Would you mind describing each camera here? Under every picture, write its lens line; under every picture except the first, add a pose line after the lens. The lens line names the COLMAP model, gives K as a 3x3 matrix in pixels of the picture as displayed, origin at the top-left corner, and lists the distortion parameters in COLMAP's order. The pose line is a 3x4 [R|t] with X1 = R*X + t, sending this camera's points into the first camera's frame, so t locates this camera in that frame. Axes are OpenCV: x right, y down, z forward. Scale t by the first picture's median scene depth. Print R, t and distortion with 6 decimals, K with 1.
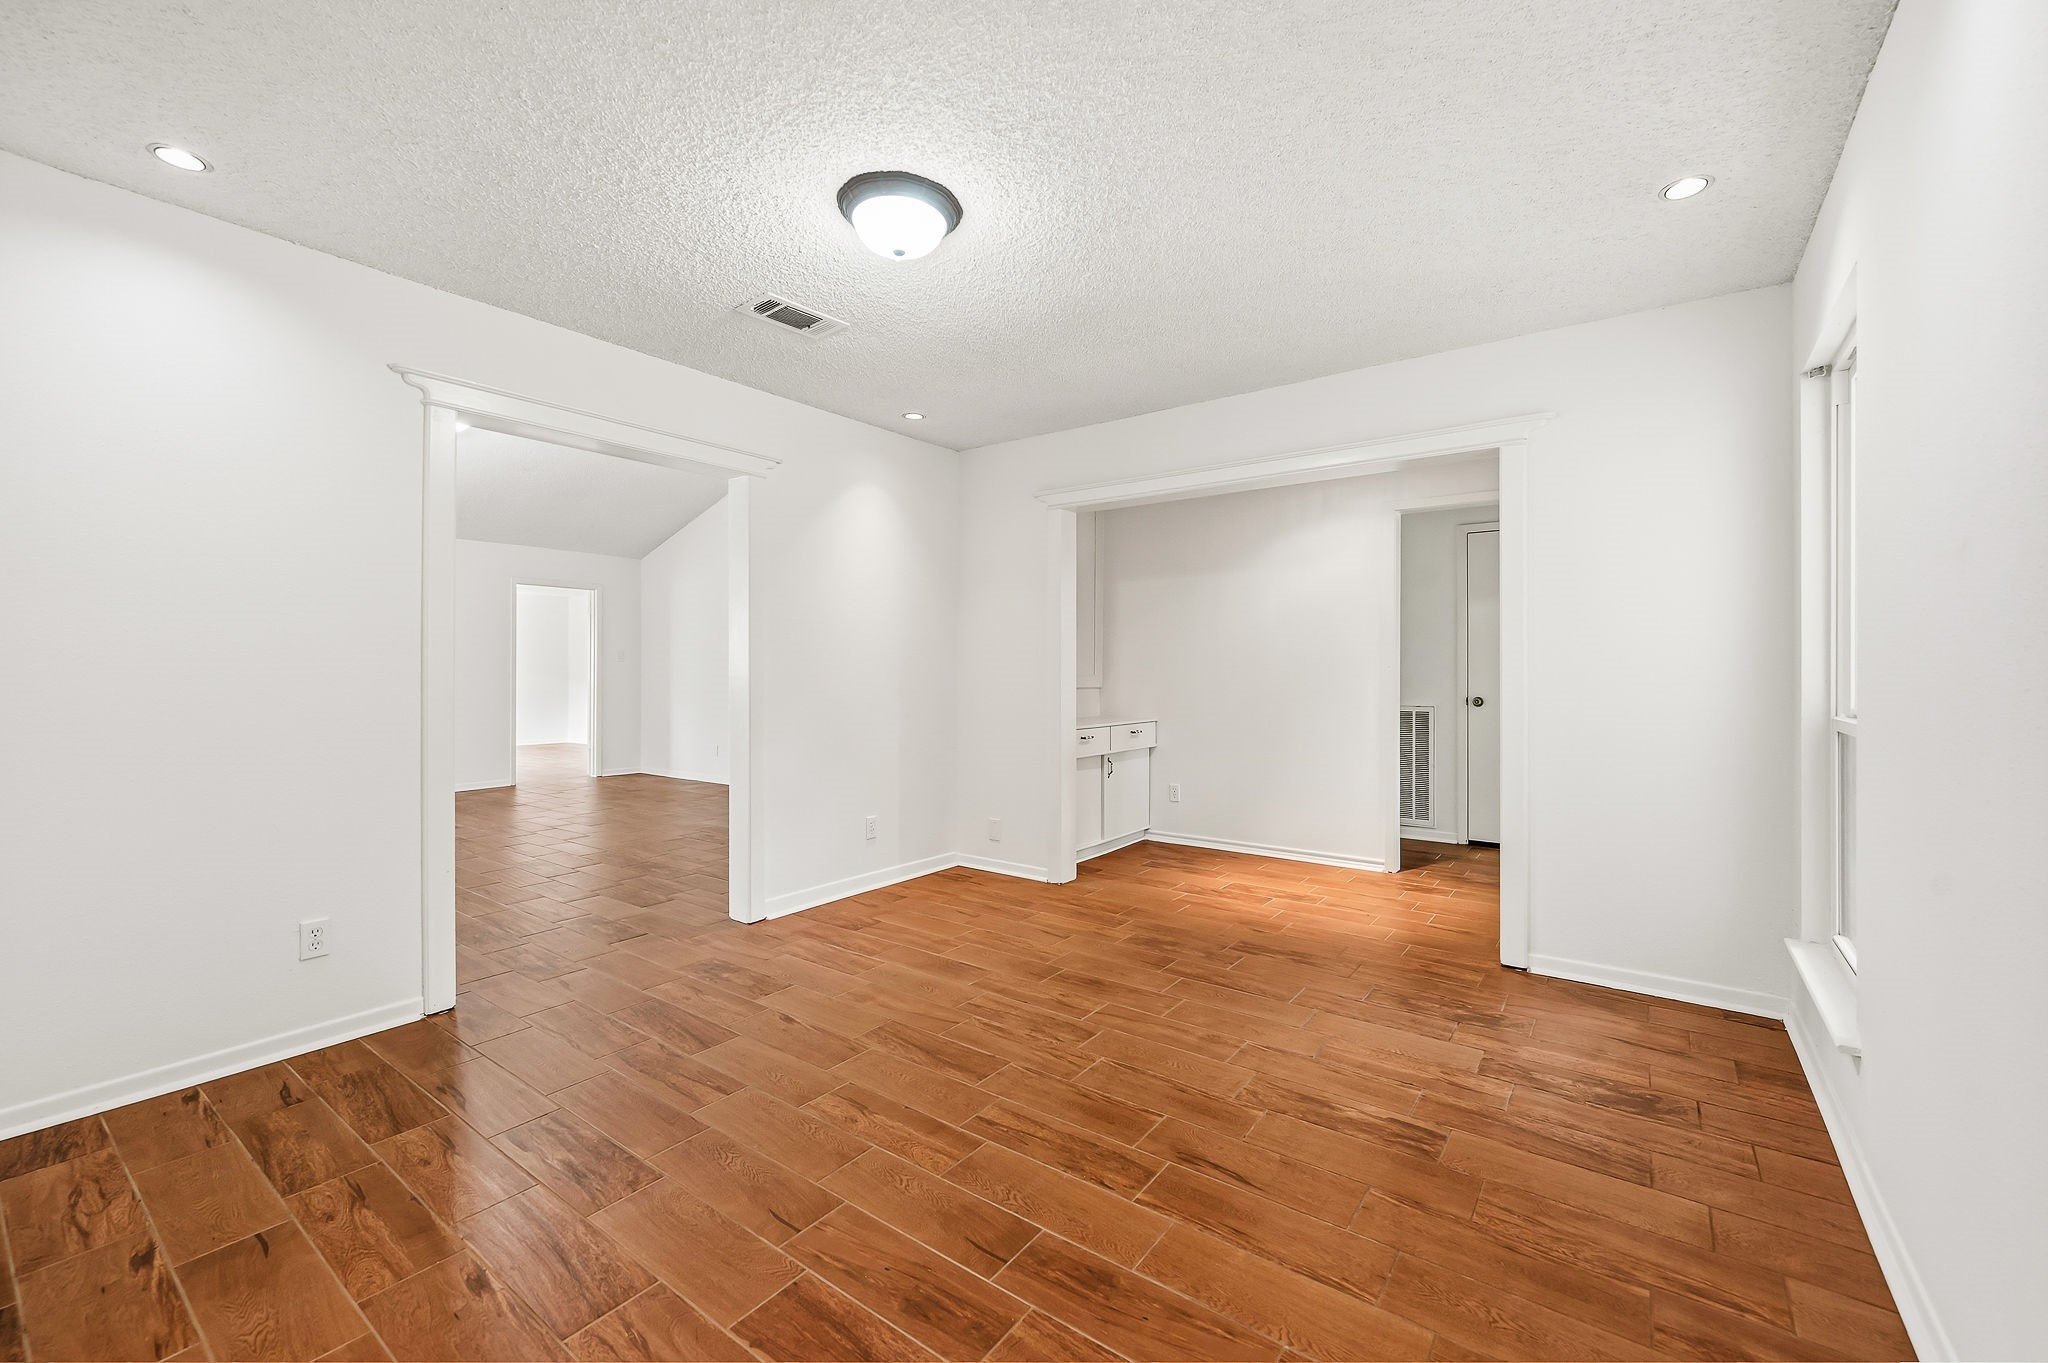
lens RADIAL K [[856.0, 0, 1026.5], [0, 856.0, 665.7], [0, 0, 1]] dist [-0.000210, -0.000244]
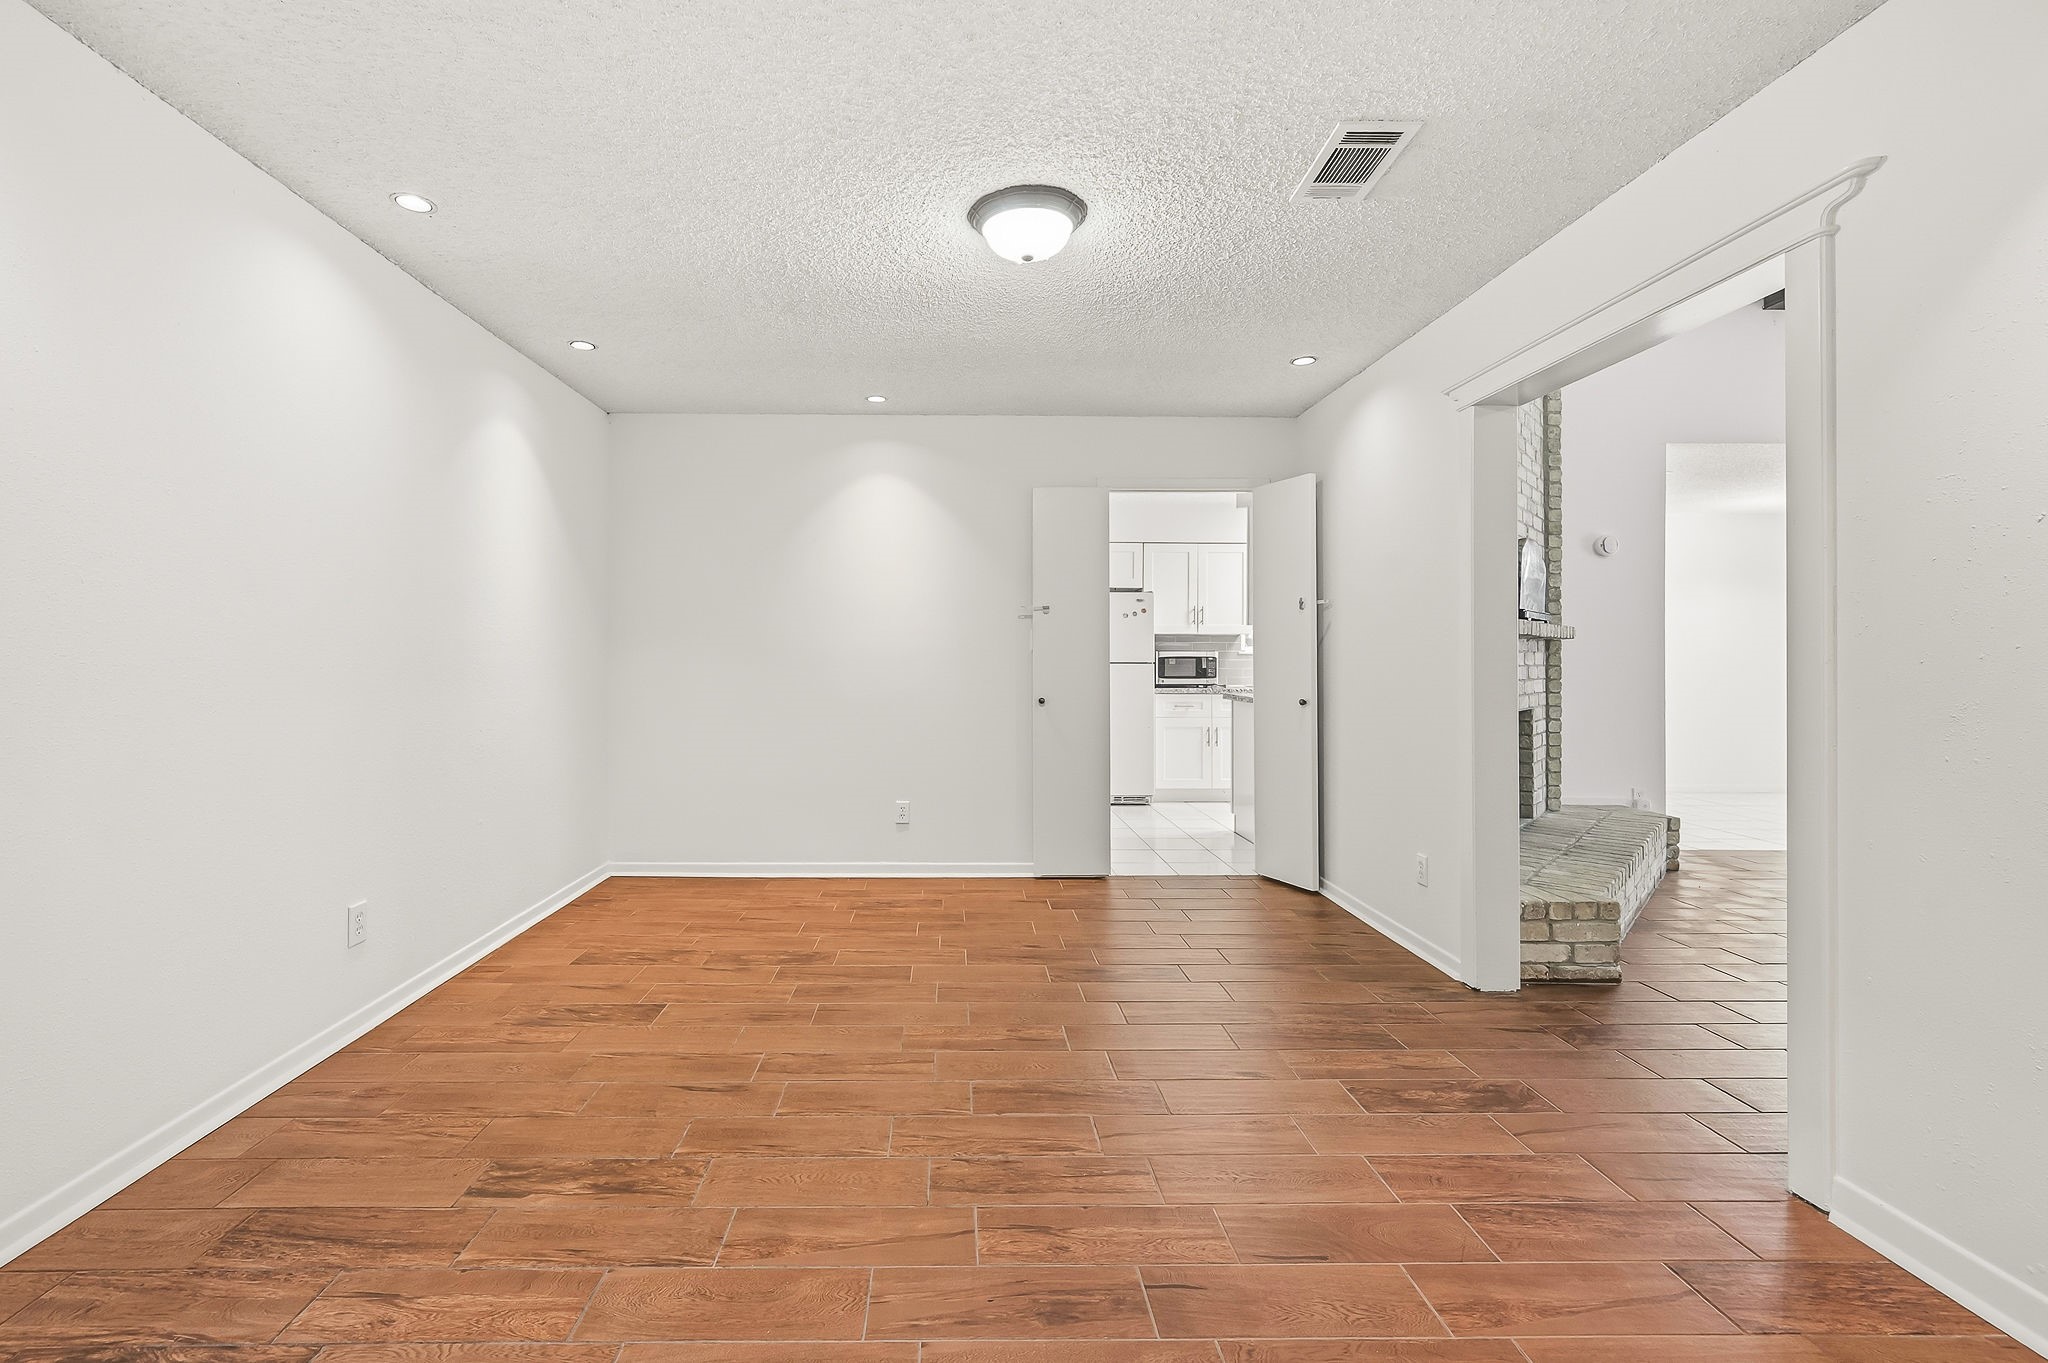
lens RADIAL K [[860.7, 0, 969.6], [0, 860.7, 661.3], [0, 0, 1]] dist [-0.000462, -0.000756]
pose [[-0.793517, 0.004442, -0.608531, 0.541979], [0.005594, 0.999984, 0.000006, 0.004280], [0.608522, -0.003399, -0.793530, 1.783853]]
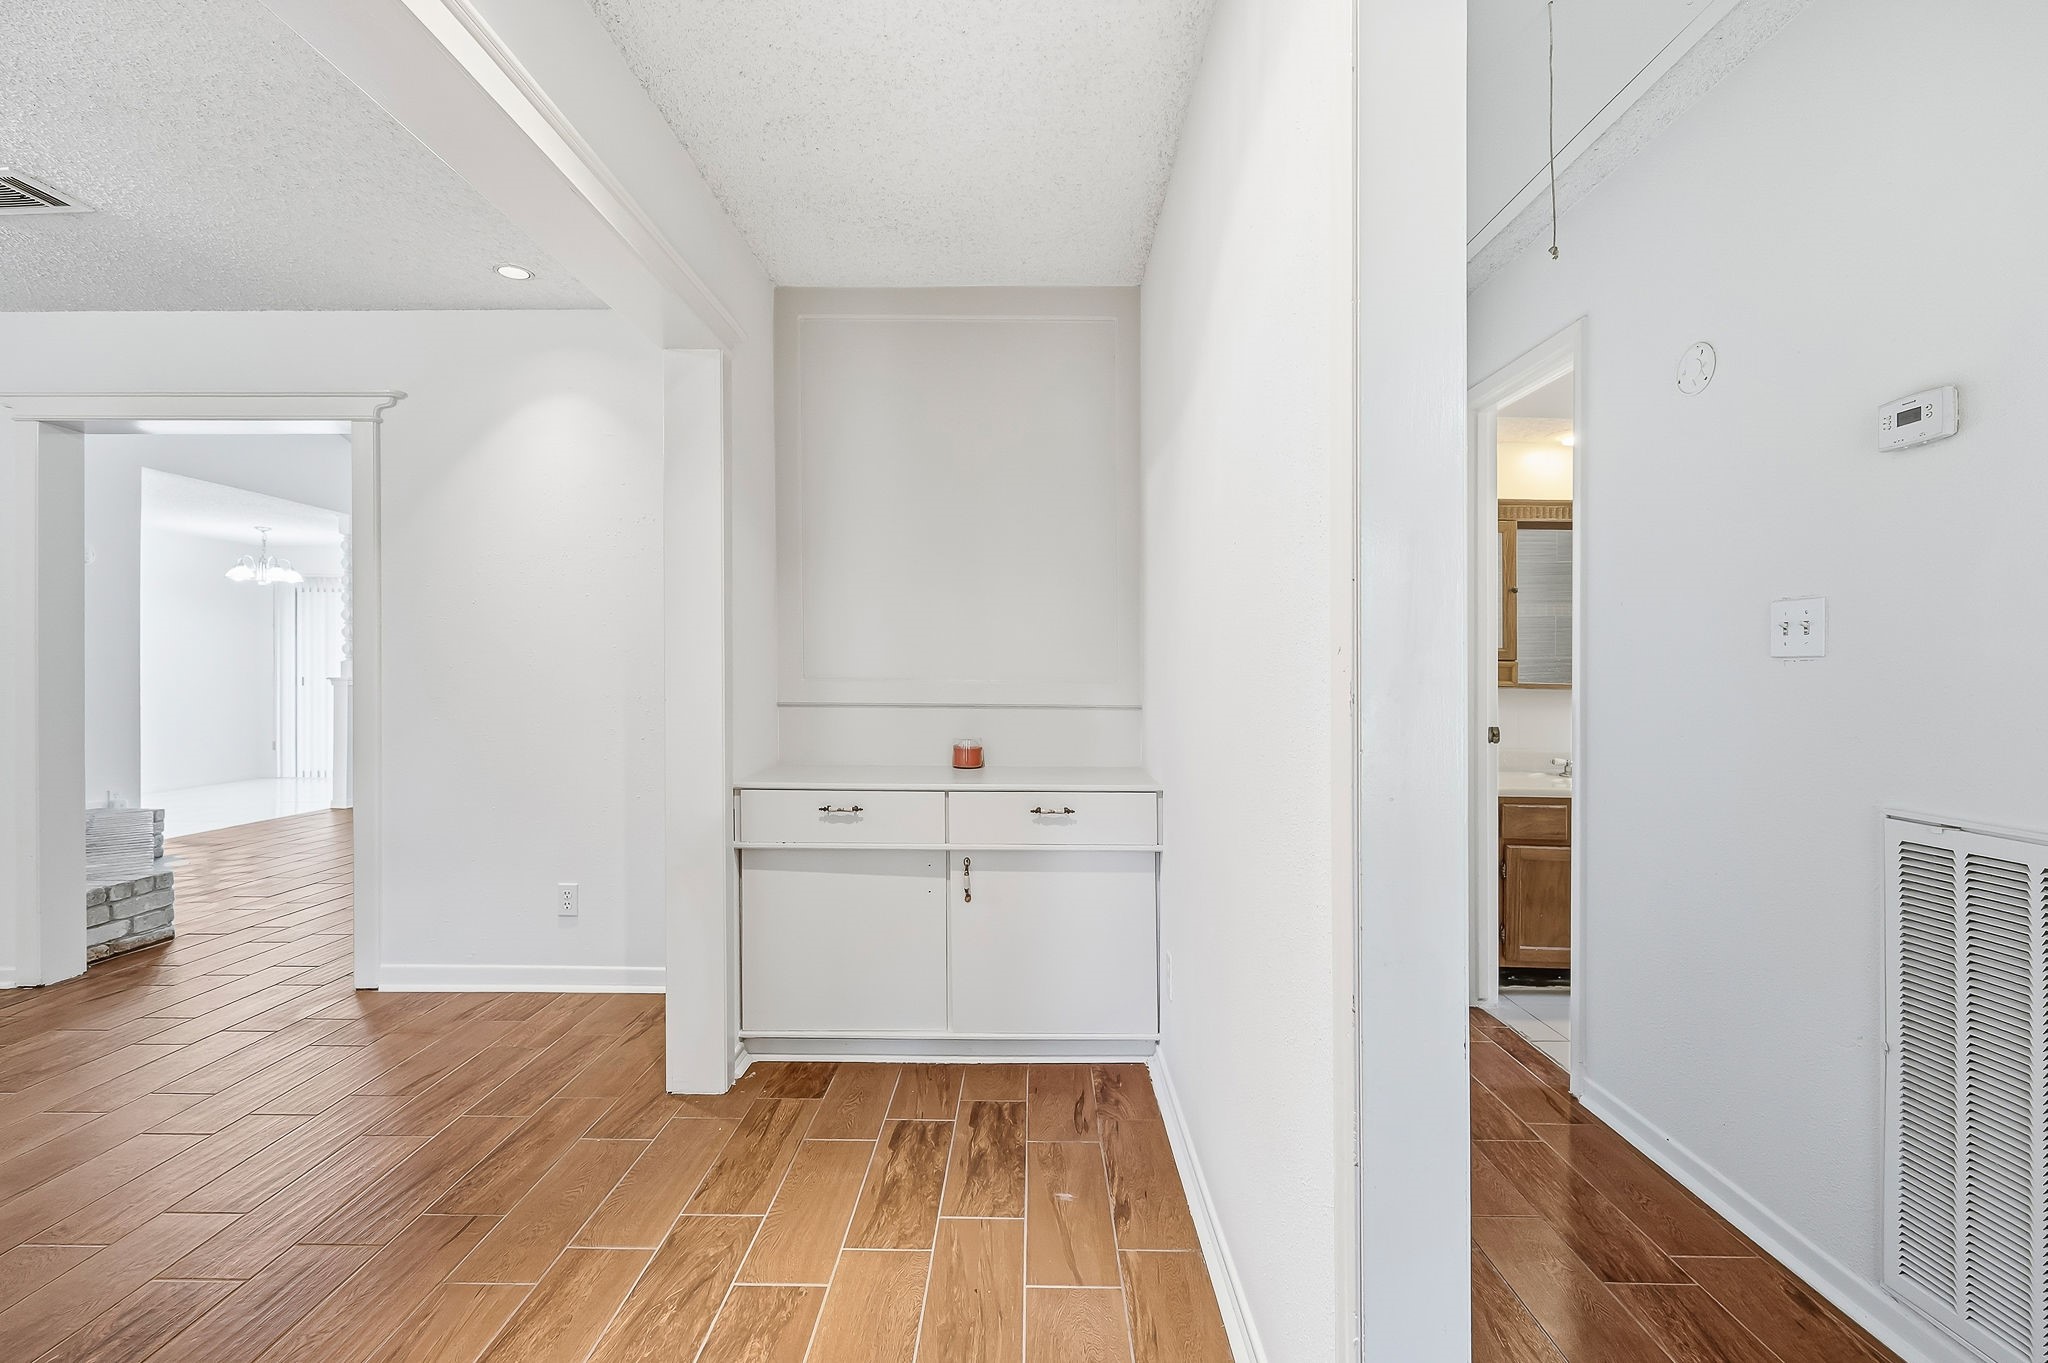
lens RADIAL K [[856.0, 0, 1026.5], [0, 856.0, 665.7], [0, 0, 1]] dist [-0.000210, -0.000244]
pose [[0.604778, 0.002883, -0.796389, 1.108030], [-0.003077, 0.999994, 0.001283, -0.003128], [0.796388, 0.001675, 0.604783, 1.645911]]
